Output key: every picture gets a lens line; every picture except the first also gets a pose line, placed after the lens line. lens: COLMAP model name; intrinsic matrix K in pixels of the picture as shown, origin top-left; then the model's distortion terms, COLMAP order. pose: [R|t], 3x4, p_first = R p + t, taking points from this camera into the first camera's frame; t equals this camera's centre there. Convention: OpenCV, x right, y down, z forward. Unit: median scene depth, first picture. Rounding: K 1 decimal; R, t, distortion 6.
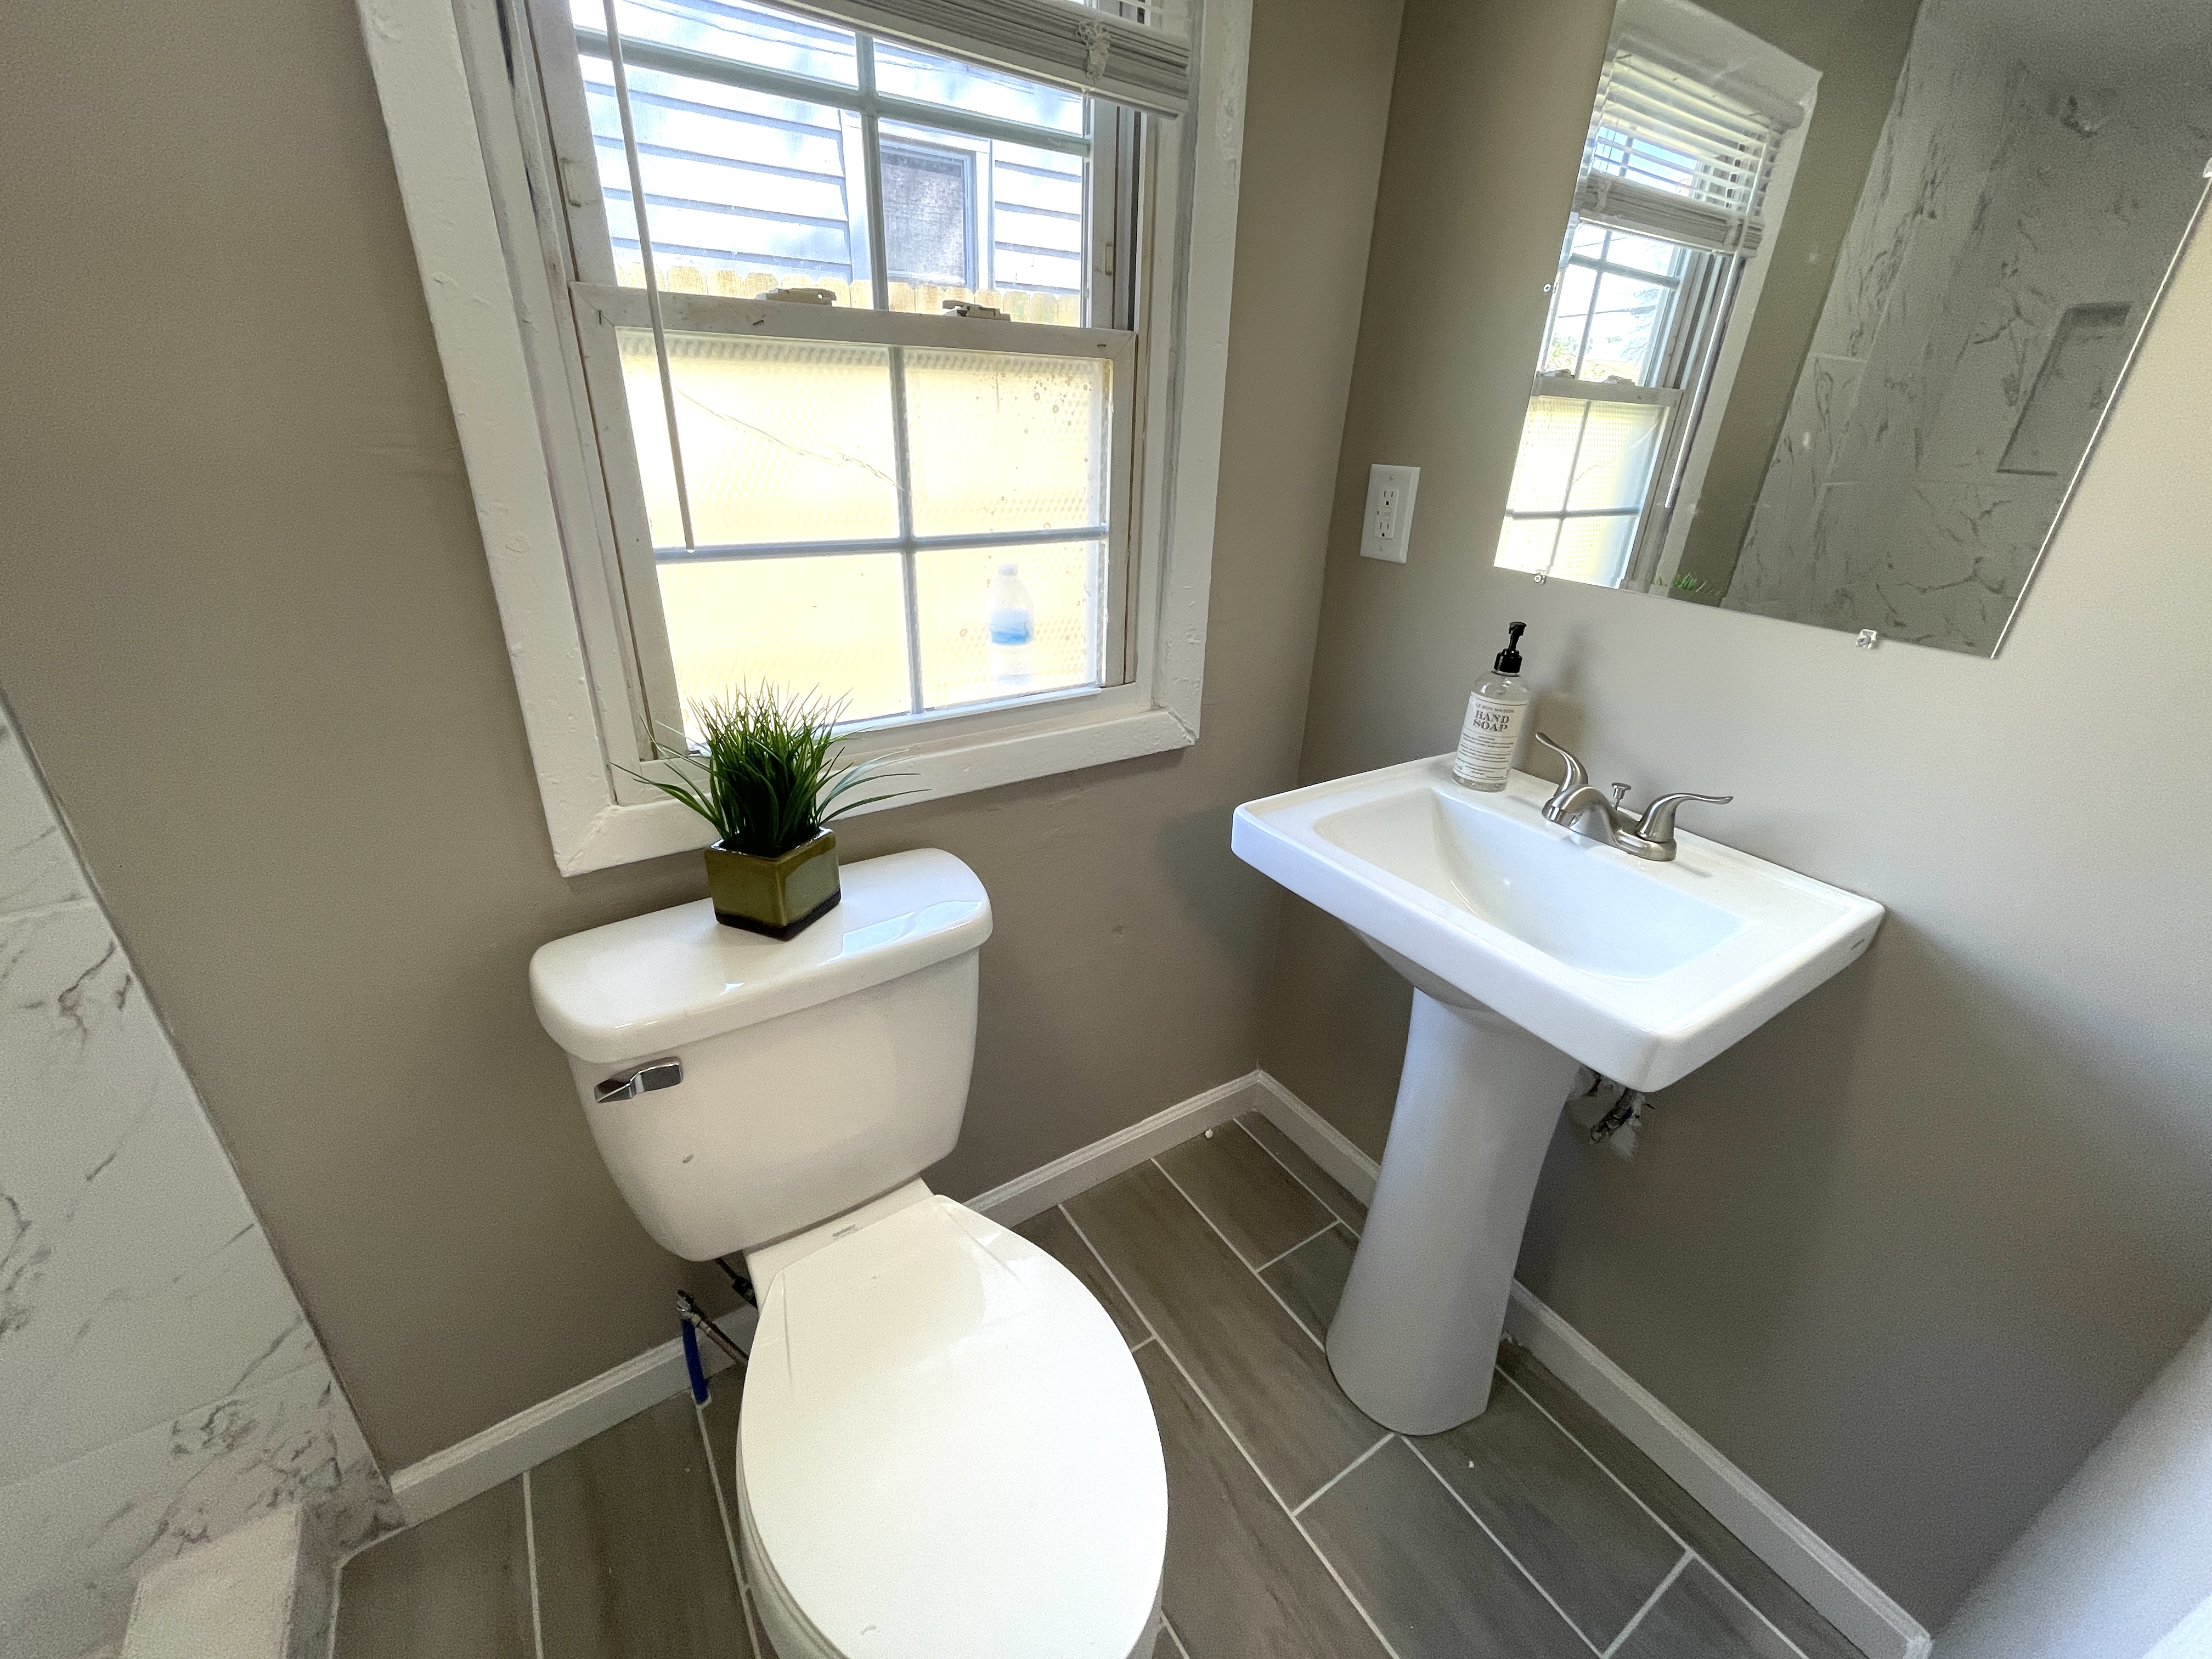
lens RADIAL K [[895.4, 0, 1107.9], [0, 895.4, 818.8], [0, 0, 1]] dist [-0.004155, -0.000119]
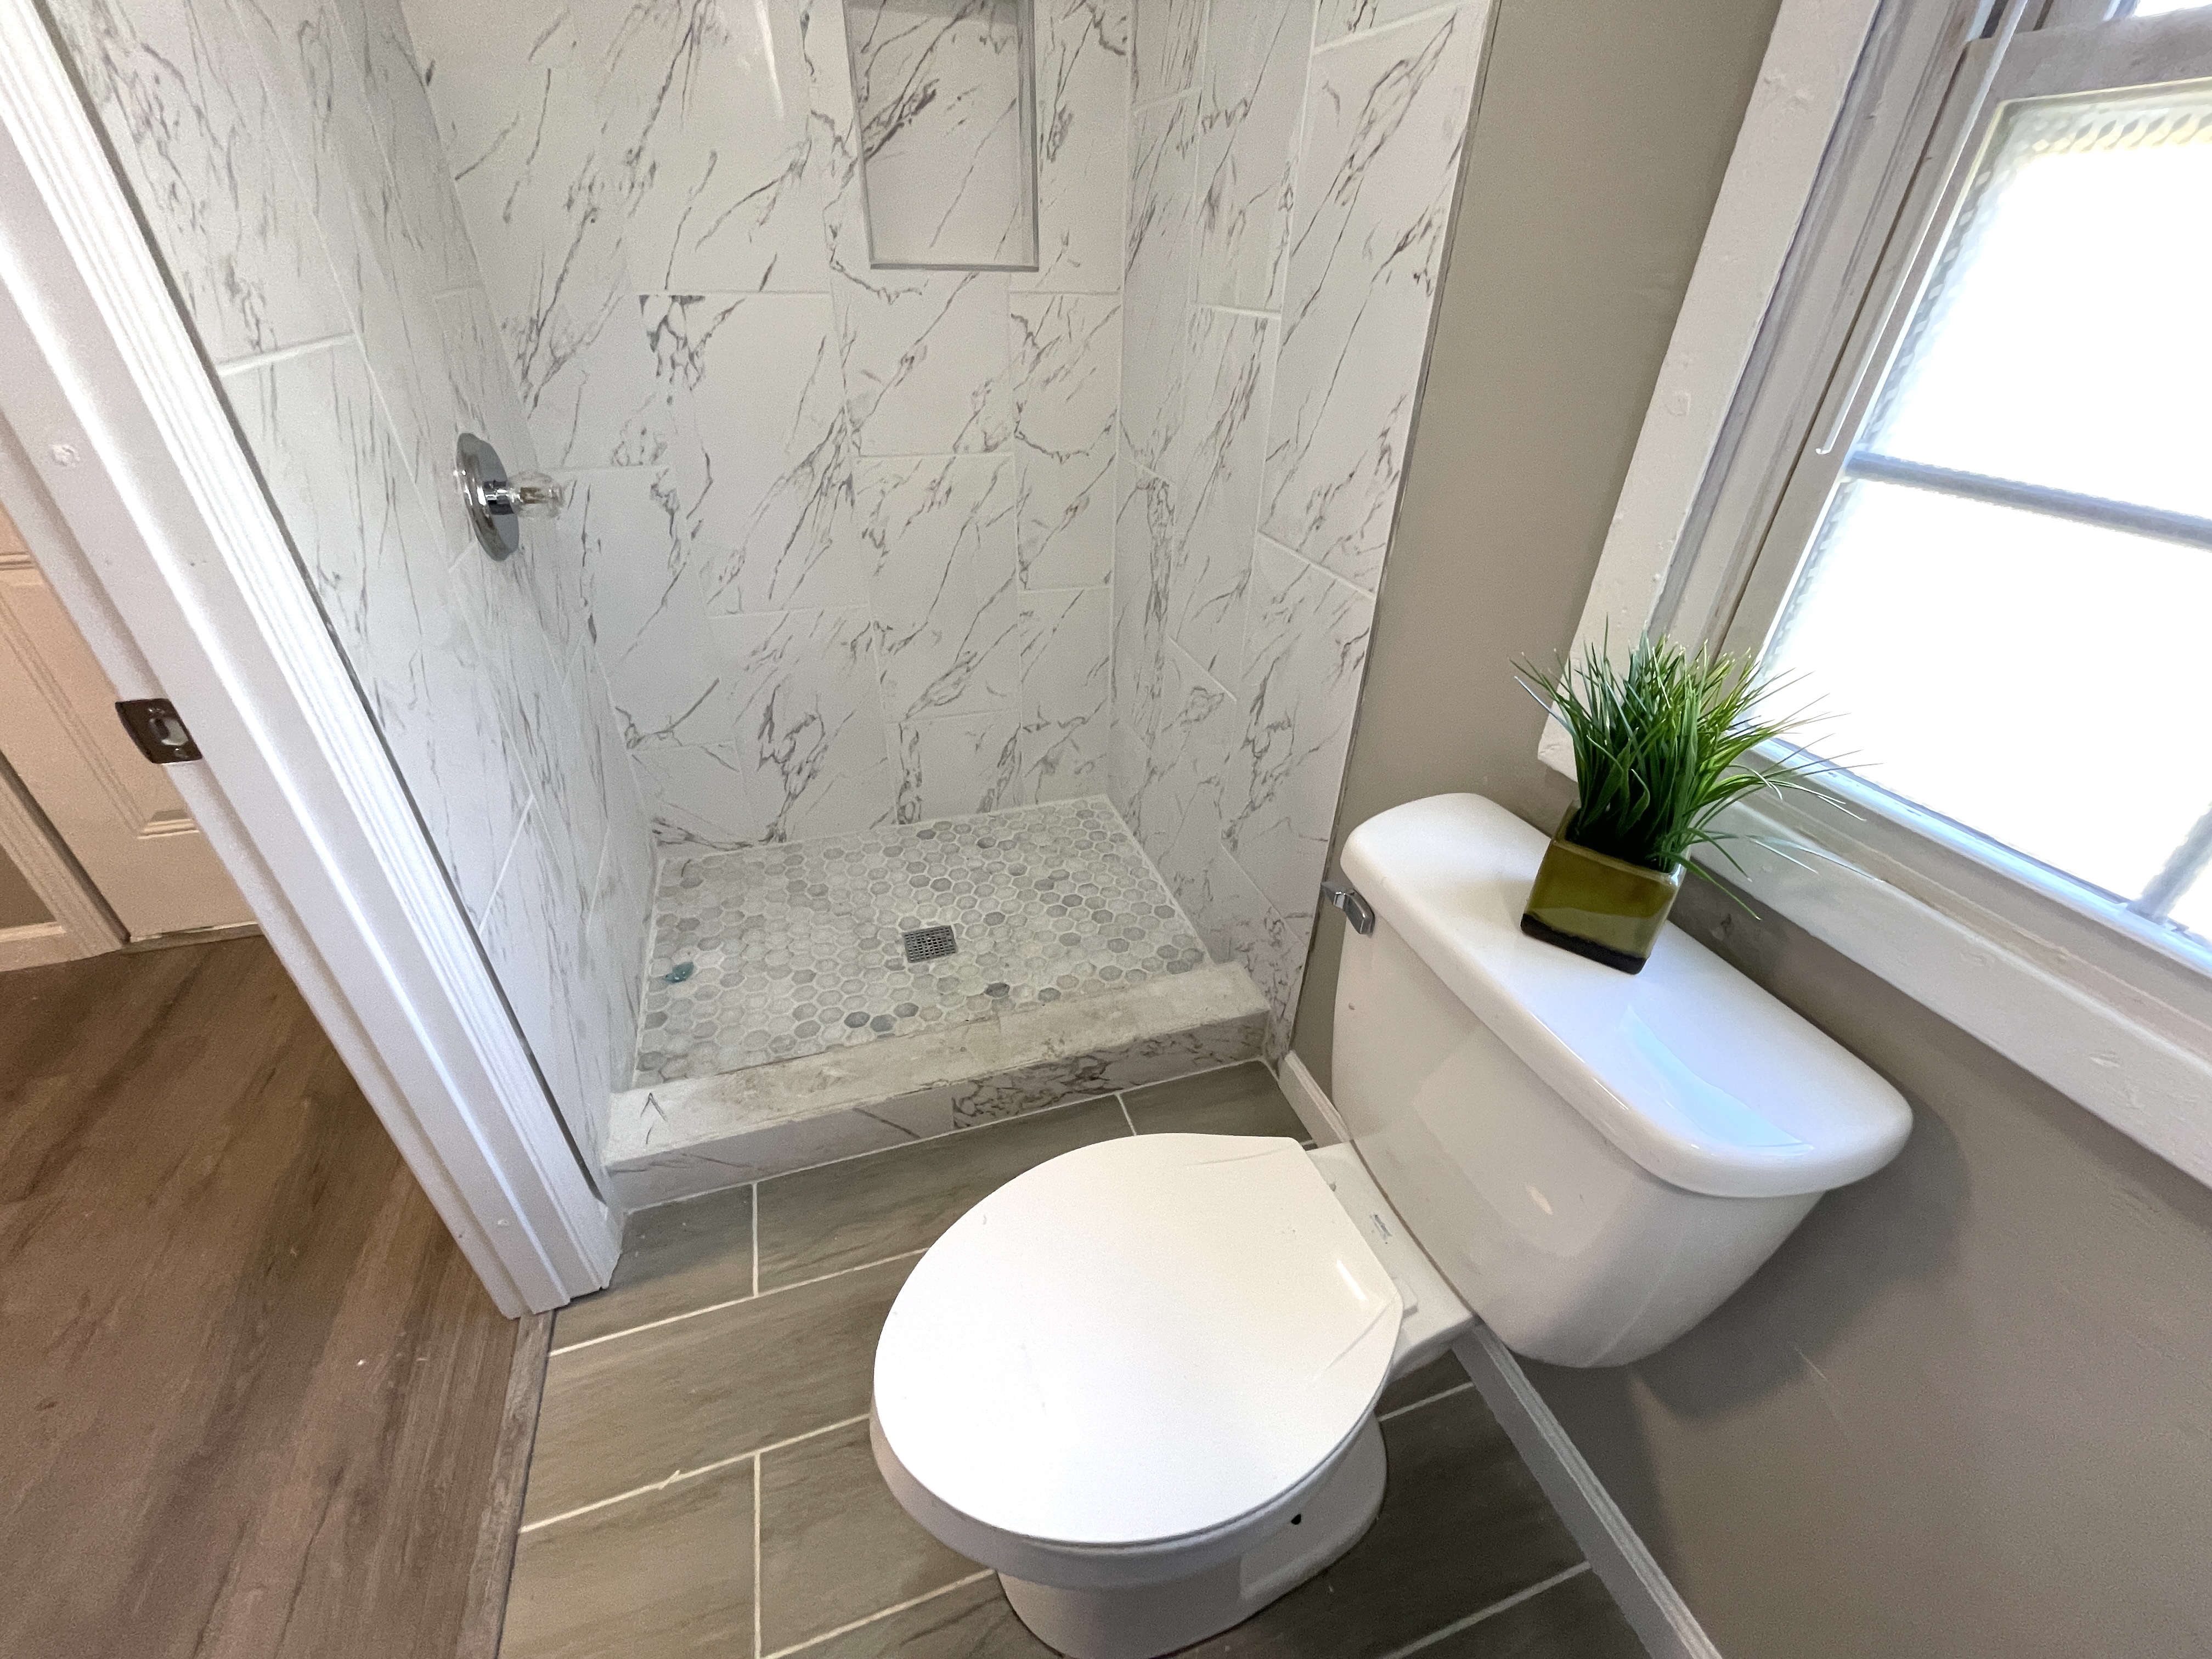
lens RADIAL K [[895.4, 0, 1107.9], [0, 895.4, 818.8], [0, 0, 1]] dist [-0.004155, -0.000119]
pose [[-0.253909, 0.468845, -0.845999, 0.358442], [-0.443754, 0.720711, 0.532595, -0.191319], [0.859426, 0.510646, 0.025057, 0.572087]]
